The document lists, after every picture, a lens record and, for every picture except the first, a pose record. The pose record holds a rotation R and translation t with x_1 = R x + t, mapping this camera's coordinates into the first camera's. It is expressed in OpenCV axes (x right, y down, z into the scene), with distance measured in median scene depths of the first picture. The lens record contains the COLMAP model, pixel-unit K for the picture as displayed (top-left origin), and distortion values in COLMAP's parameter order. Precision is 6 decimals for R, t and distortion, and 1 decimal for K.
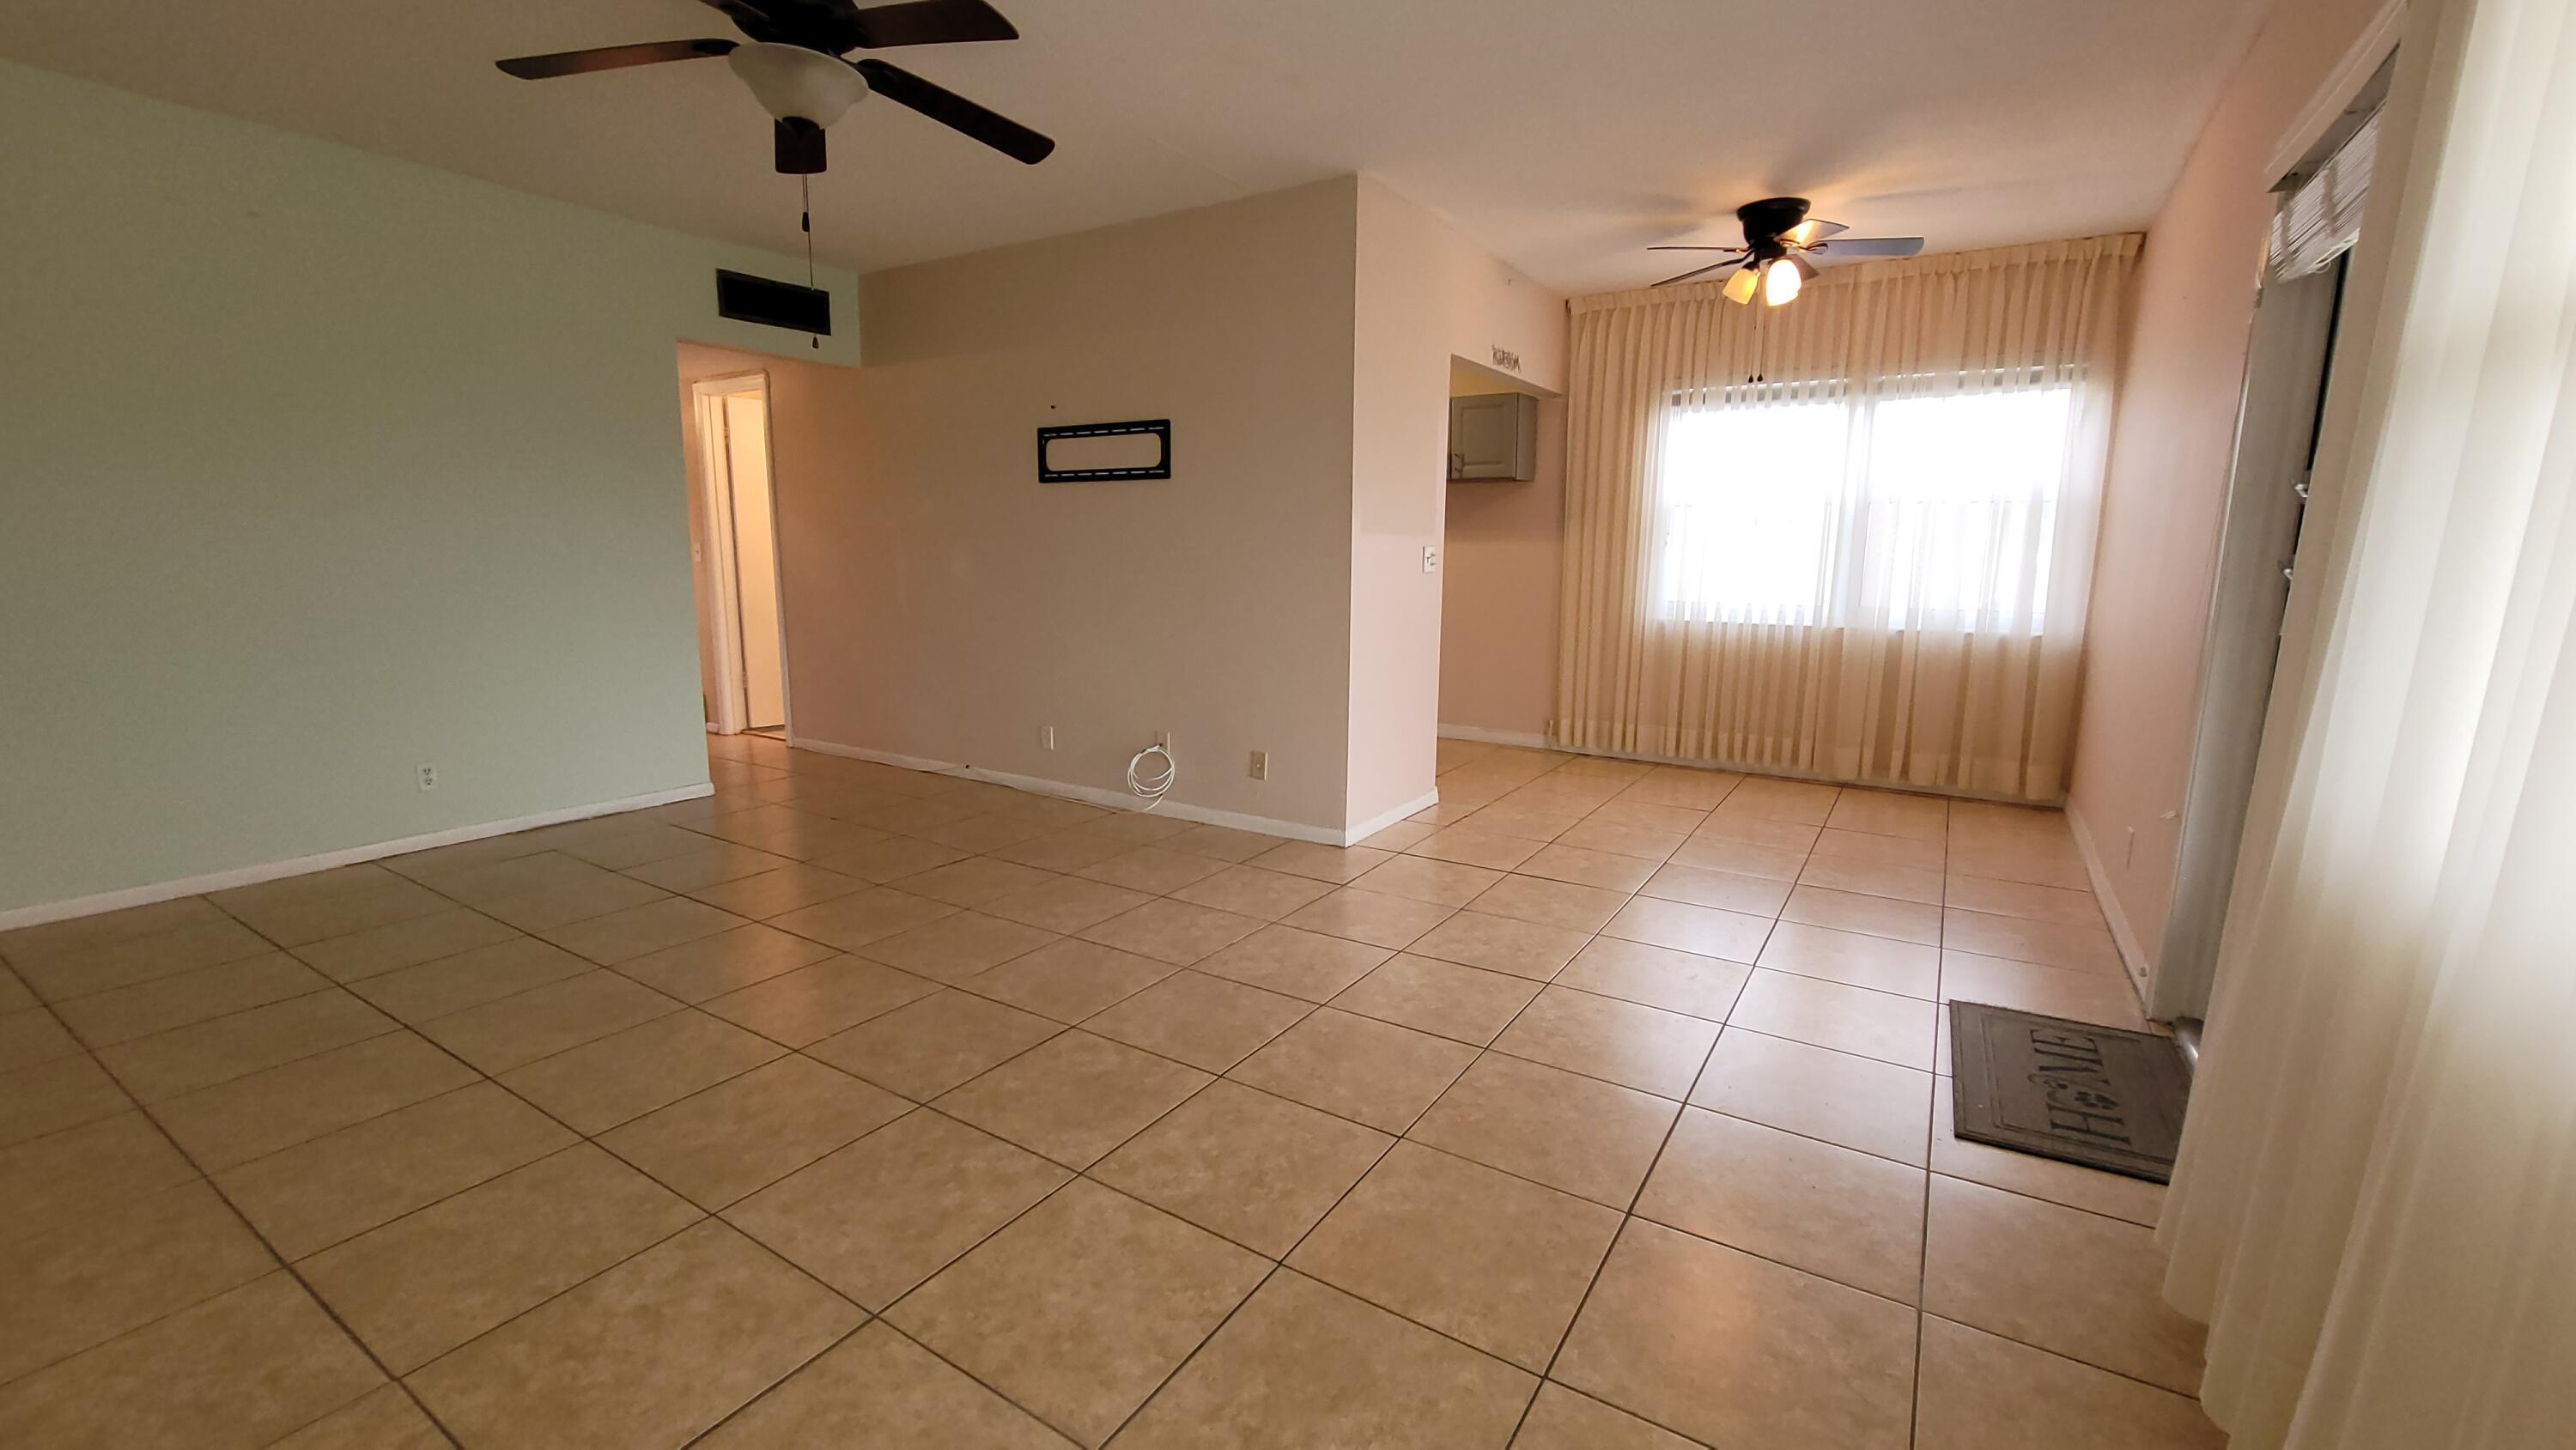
lens RADIAL K [[1052.2, 0, 1284.2], [0, 1052.2, 729.7], [0, 0, 1]] dist [-0.003710, 0.001967]
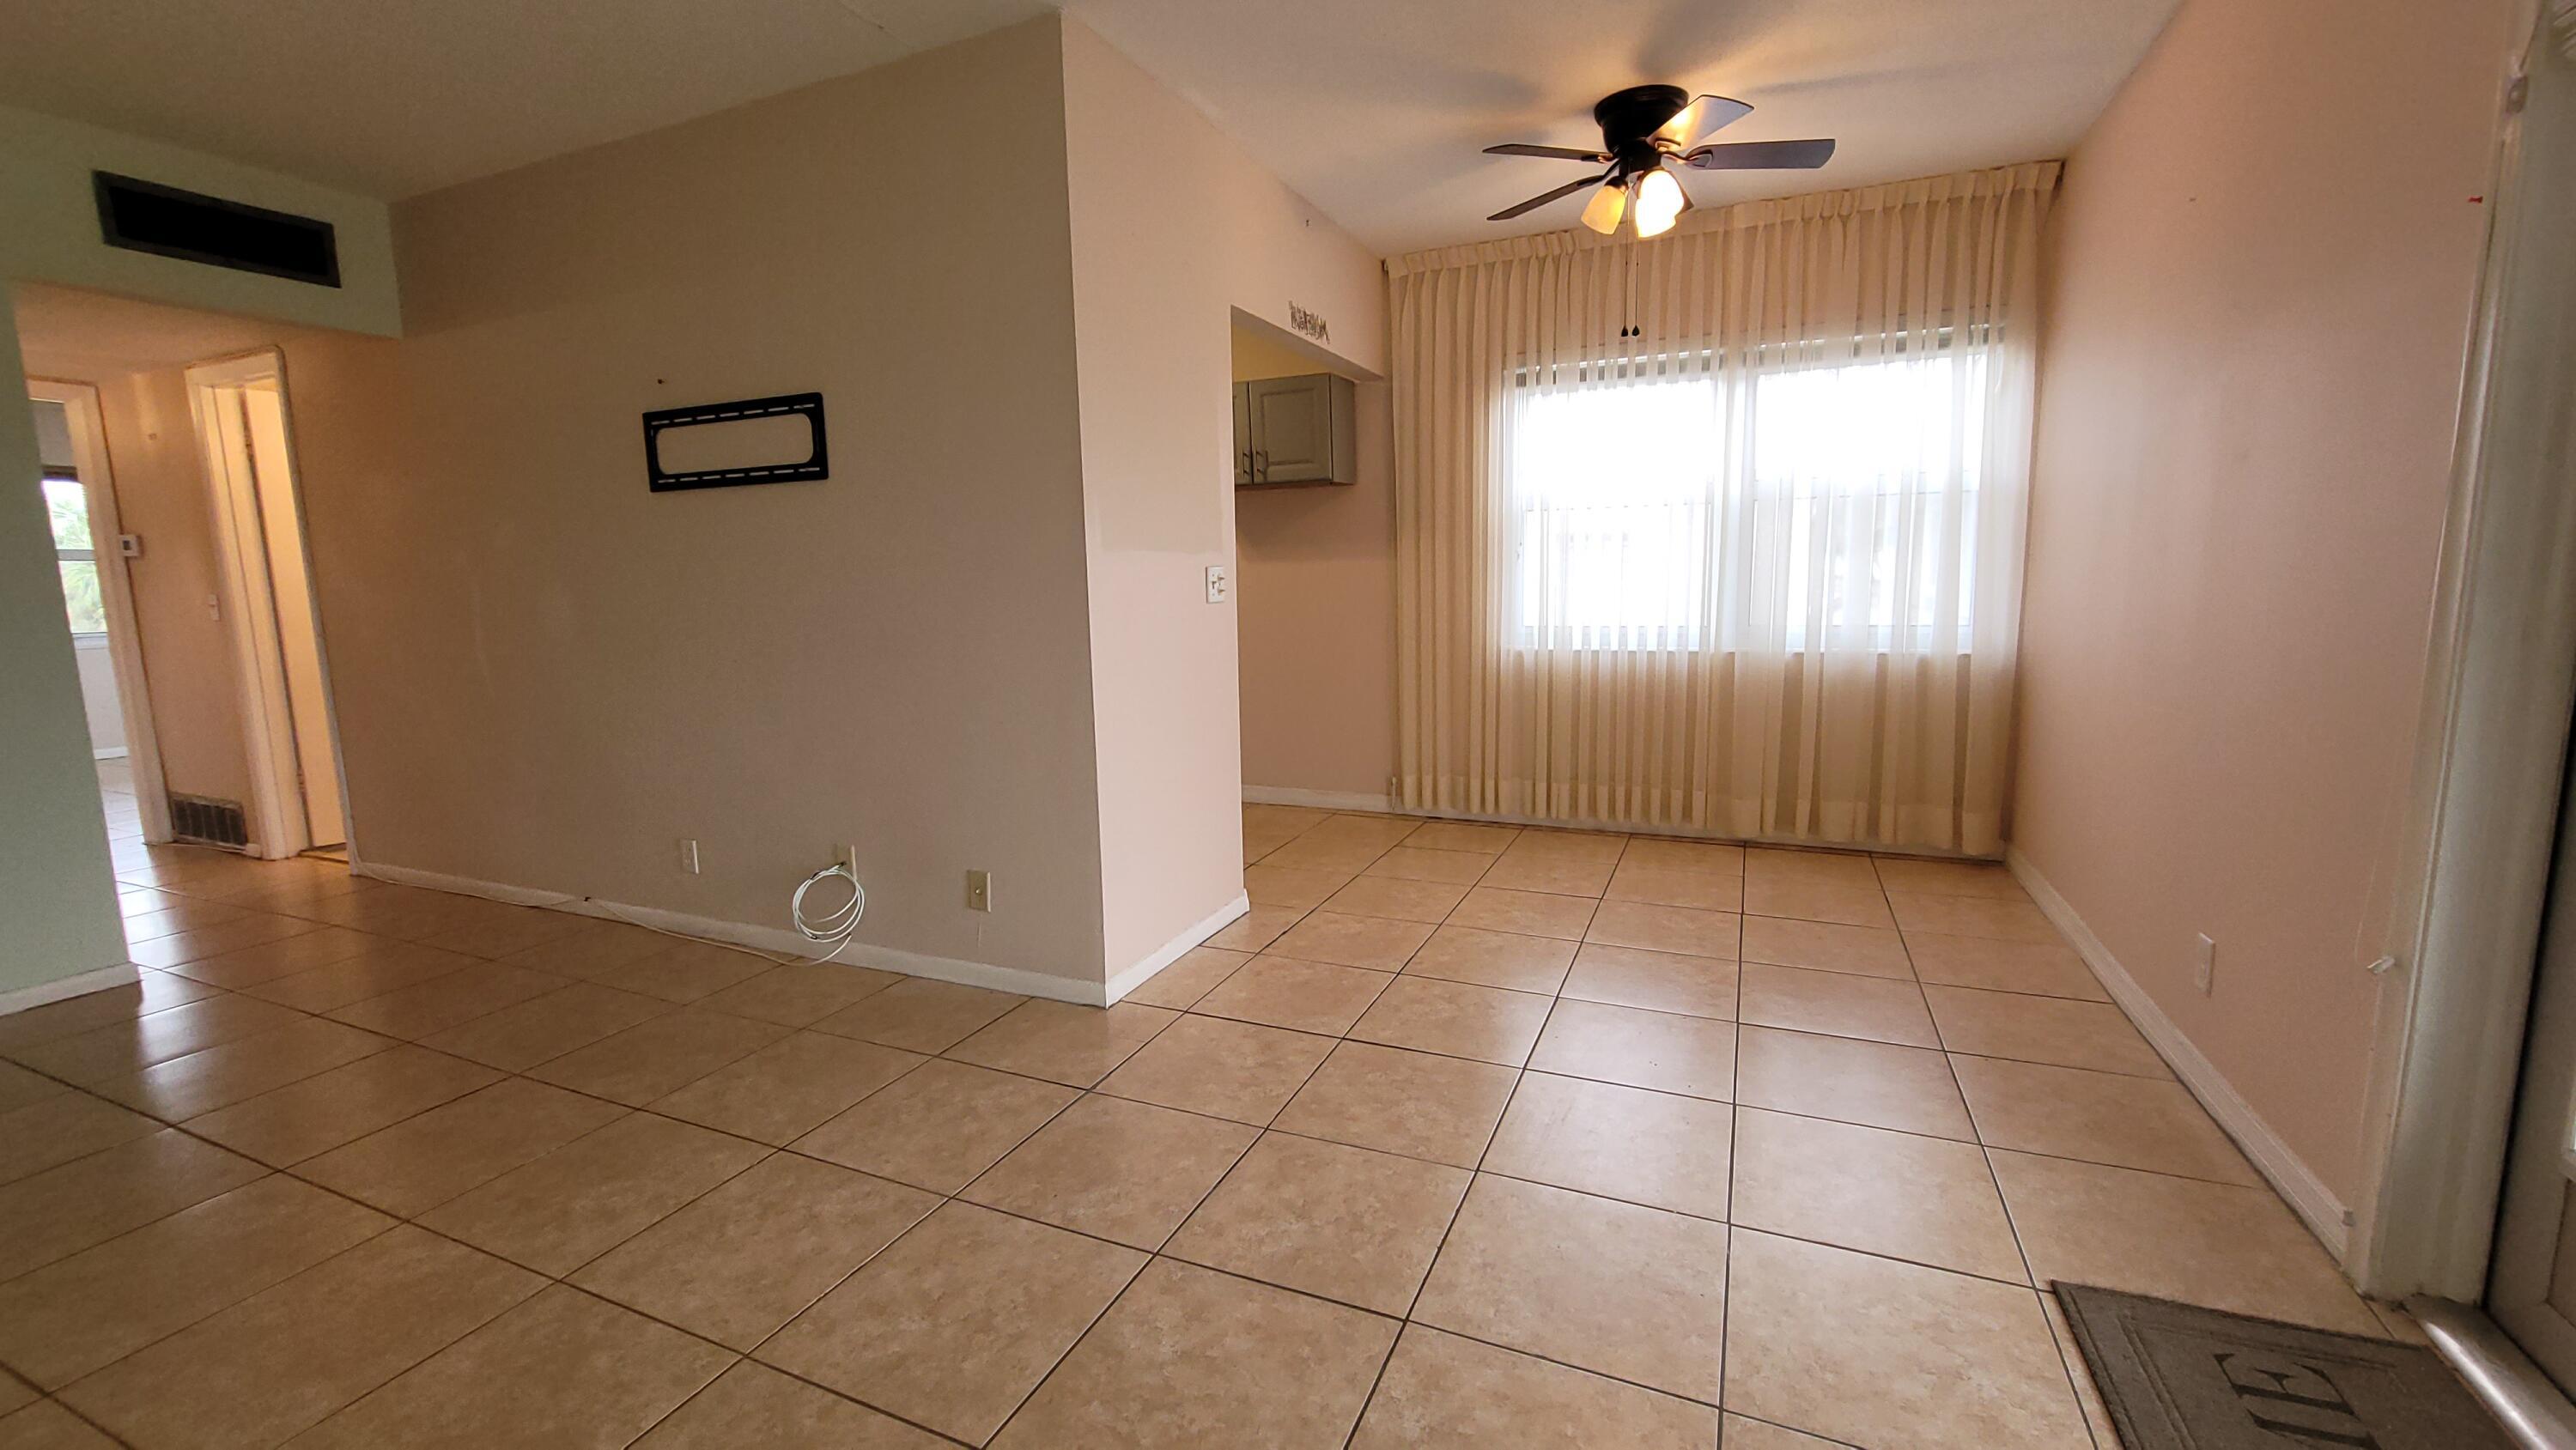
lens RADIAL K [[1052.2, 0, 1285.0], [0, 1052.2, 722.4], [0, 0, 1]] dist [-0.003710, 0.001967]
pose [[0.988794, -0.049124, 0.140969, 0.078209], [0.053775, 0.998121, -0.029373, -0.042862], [-0.139262, 0.036625, 0.989578, 0.277330]]
